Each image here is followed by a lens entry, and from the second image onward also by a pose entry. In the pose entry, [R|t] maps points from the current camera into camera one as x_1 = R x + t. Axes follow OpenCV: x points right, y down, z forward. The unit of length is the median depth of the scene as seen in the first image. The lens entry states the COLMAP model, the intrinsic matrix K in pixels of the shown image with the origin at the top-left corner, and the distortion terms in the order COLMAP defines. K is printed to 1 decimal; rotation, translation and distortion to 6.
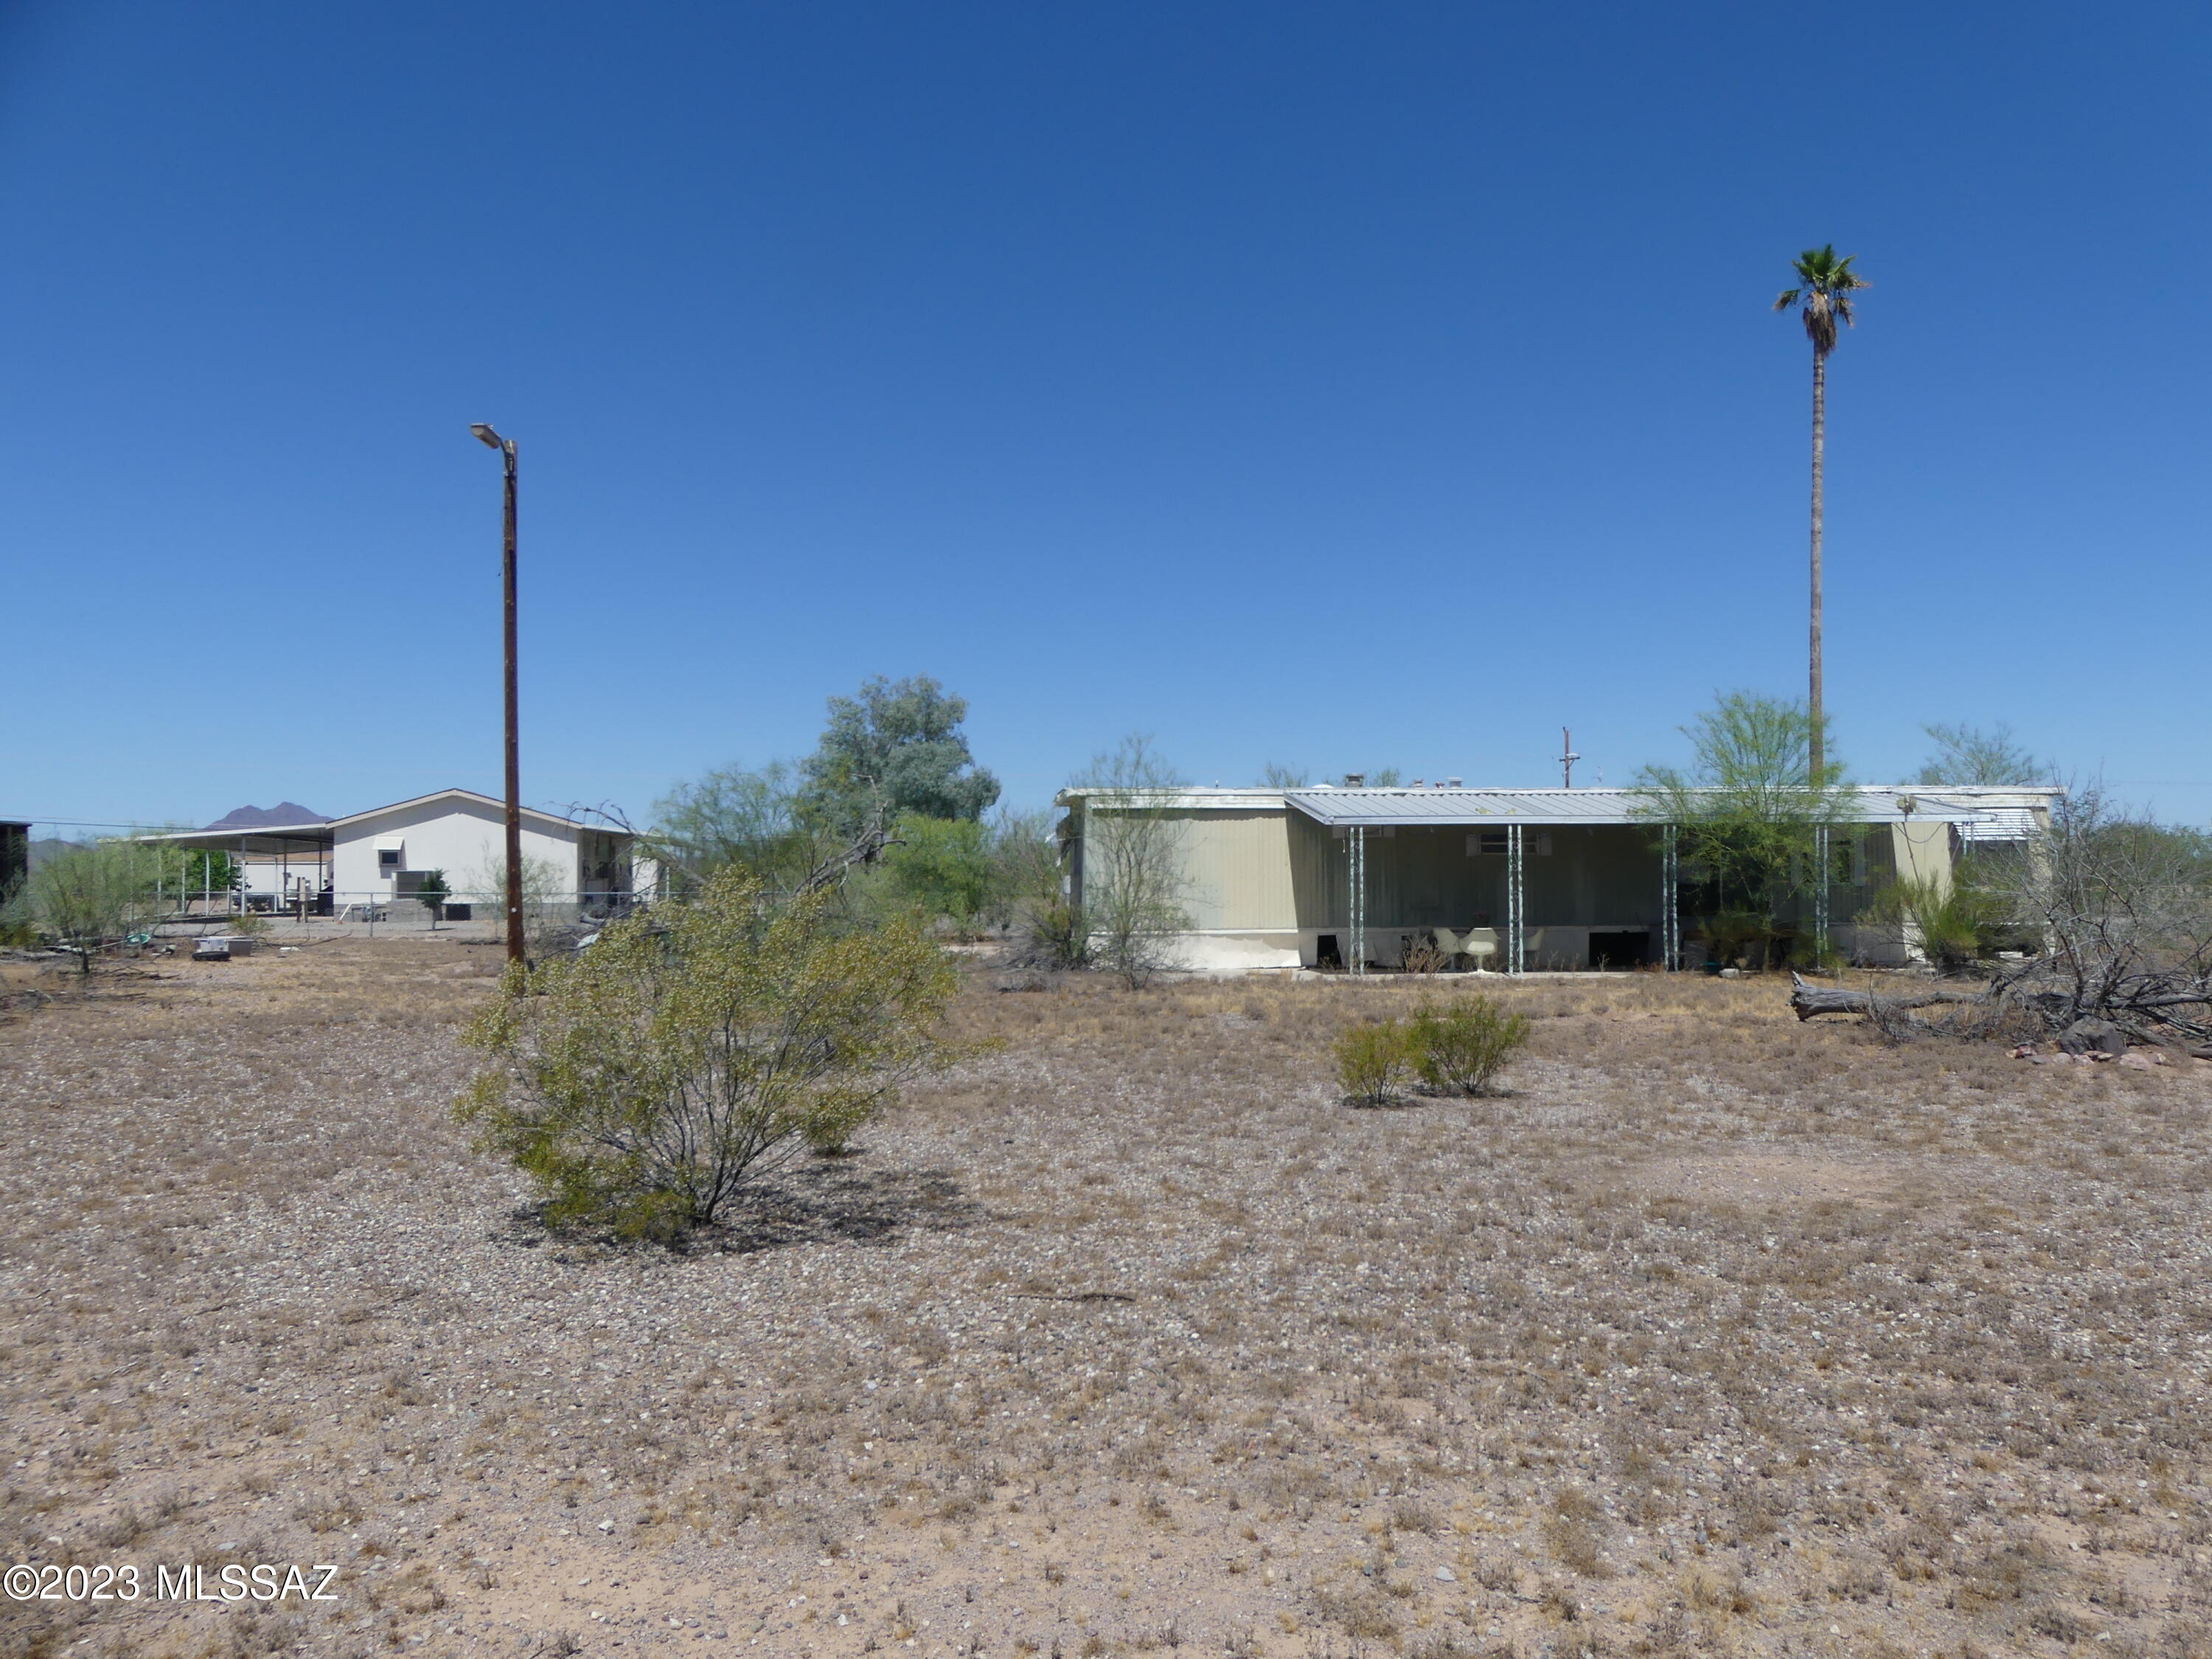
lens RADIAL K [[1676.6, 0, 1106.7], [0, 1676.6, 835.8], [0, 0, 1]] dist [-0.016745, -0.003820]
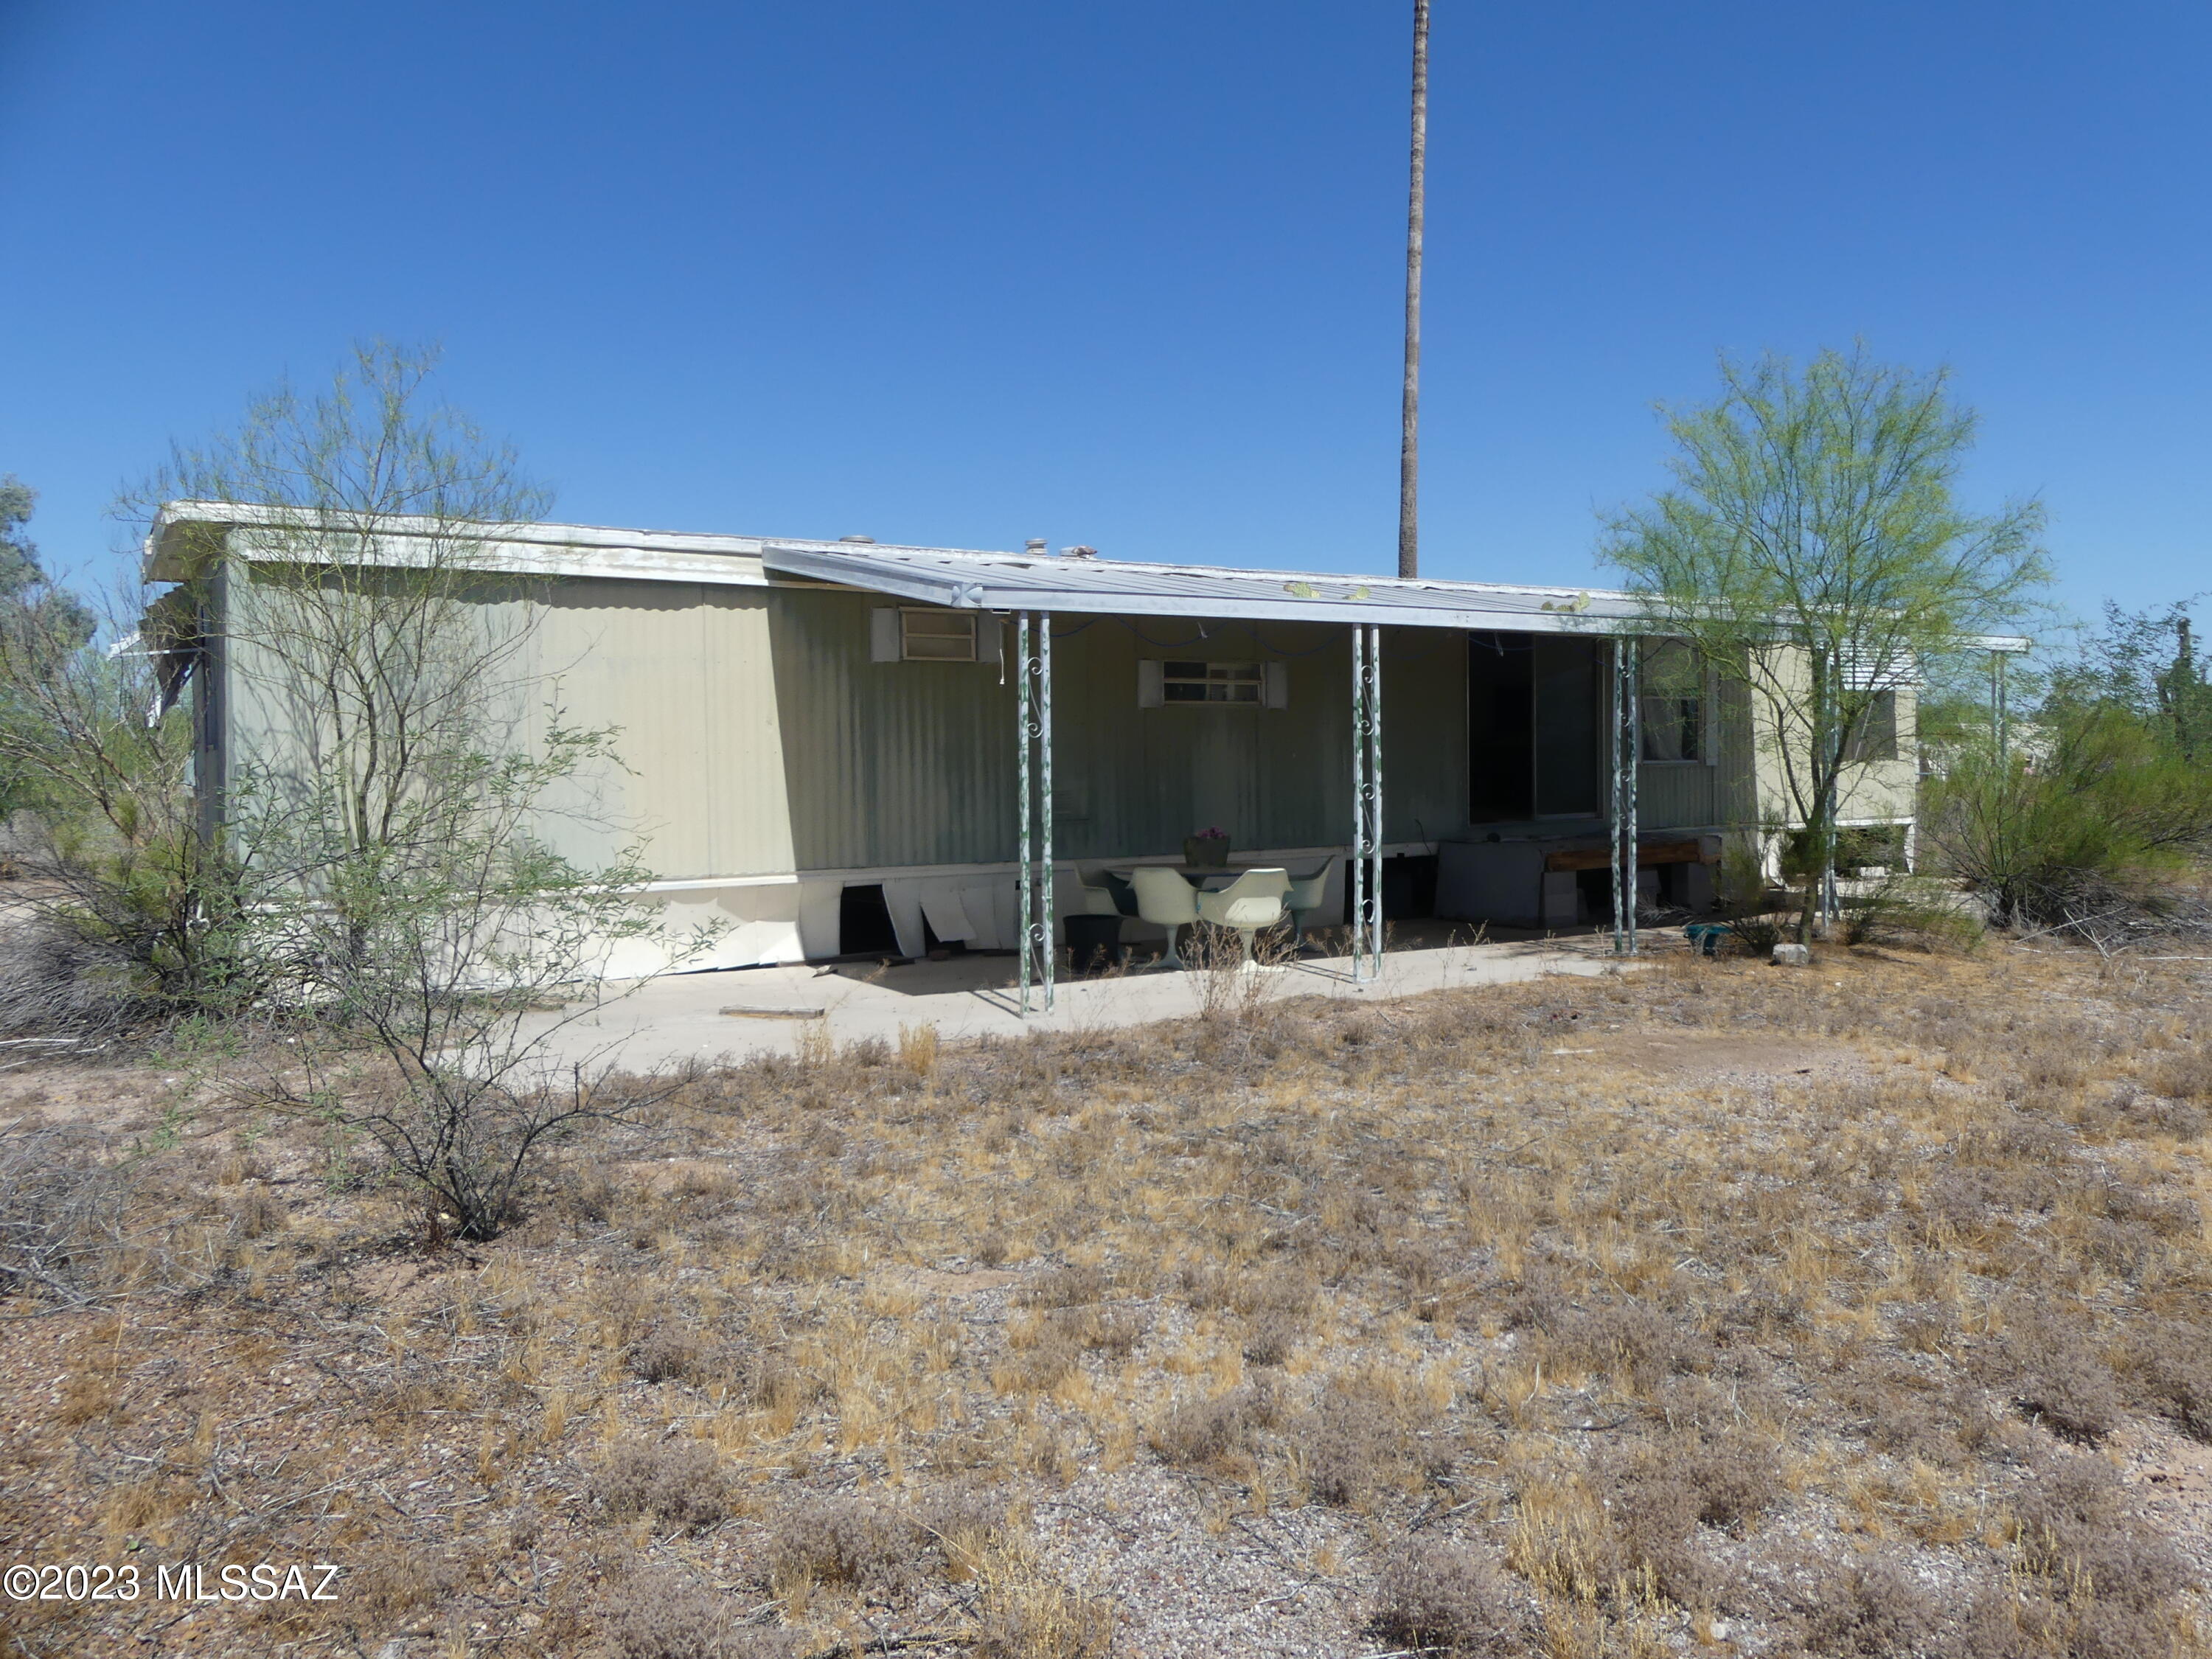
lens RADIAL K [[1676.6, 0, 1102.0], [0, 1676.6, 835.9], [0, 0, 1]] dist [-0.016745, -0.003820]
pose [[0.895167, -0.024300, 0.445068, -0.005558], [-0.007921, 0.997488, 0.070392, 0.016078], [-0.445660, -0.066538, 0.892726, 0.612101]]
